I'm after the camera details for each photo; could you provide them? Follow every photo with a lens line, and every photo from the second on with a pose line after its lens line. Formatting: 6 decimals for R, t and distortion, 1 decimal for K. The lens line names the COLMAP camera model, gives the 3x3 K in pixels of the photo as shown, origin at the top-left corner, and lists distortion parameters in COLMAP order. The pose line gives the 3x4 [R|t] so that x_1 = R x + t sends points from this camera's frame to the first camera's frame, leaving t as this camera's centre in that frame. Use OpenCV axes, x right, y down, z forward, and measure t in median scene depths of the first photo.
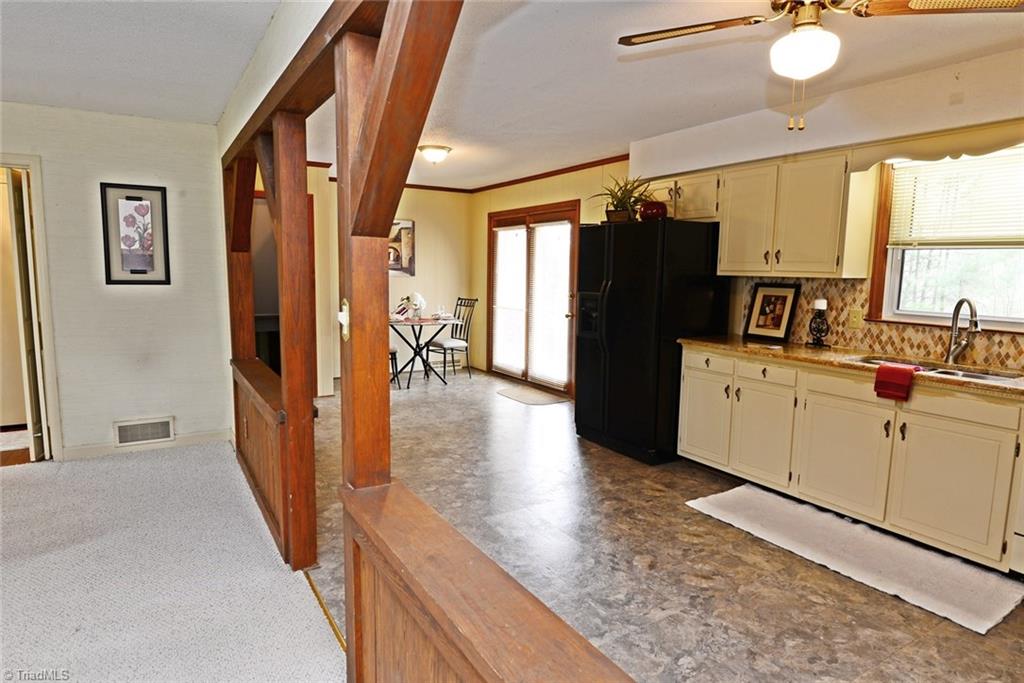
lens RADIAL K [[595.0, 0, 505.7], [0, 595.0, 345.3], [0, 0, 1]] dist [-0.019202, -0.002931]
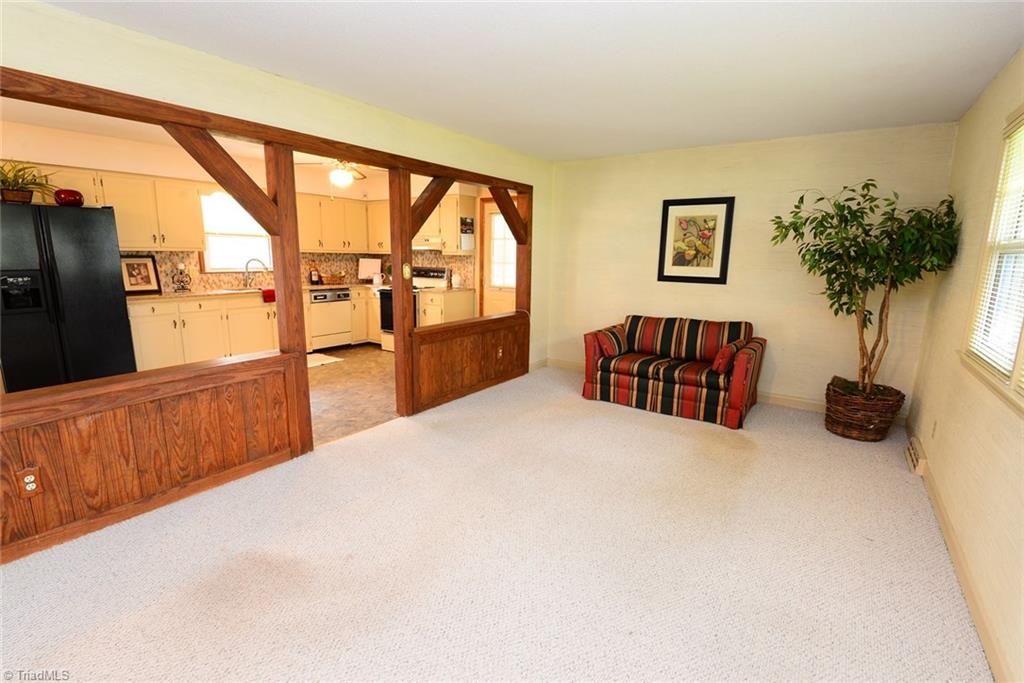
lens RADIAL K [[472.2, 0, 509.5], [0, 472.2, 346.1], [0, 0, 1]] dist [-0.024345, -0.001233]
pose [[-0.414552, -0.193901, 0.889128, -1.289109], [0.095865, 0.962295, 0.254555, -0.112031], [-0.904962, 0.190763, -0.380333, 0.772208]]
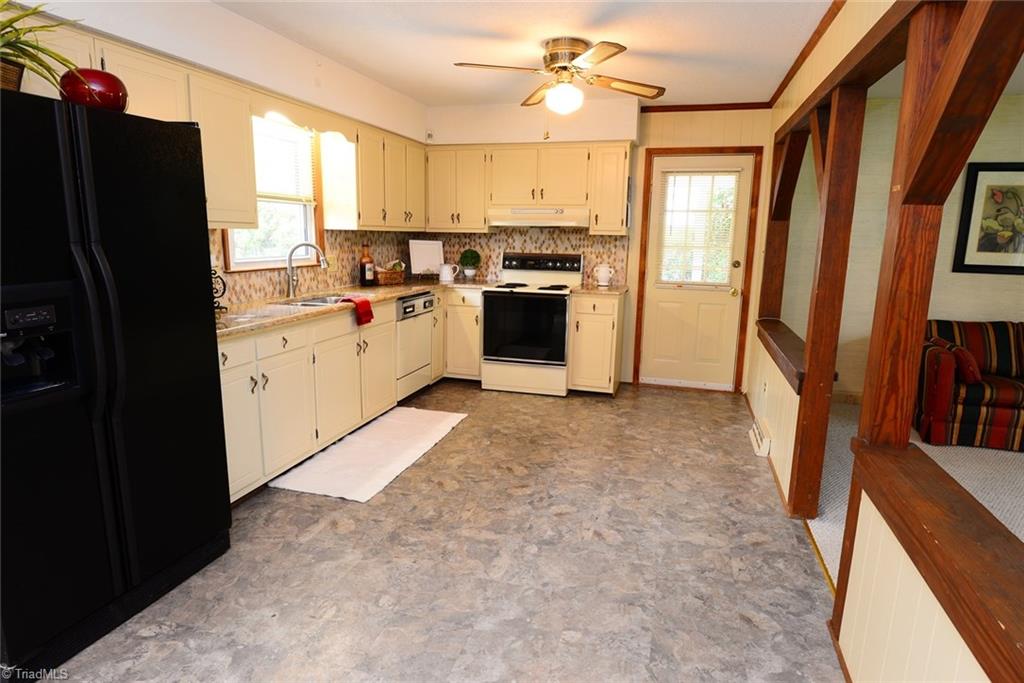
lens RADIAL K [[595.0, 0, 509.2], [0, 595.0, 344.7], [0, 0, 1]] dist [-0.019202, -0.002931]
pose [[-0.681650, -0.161902, 0.713541, -0.429075], [0.069025, 0.956633, 0.283000, -0.183504], [-0.728415, 0.242159, -0.640914, 1.411434]]
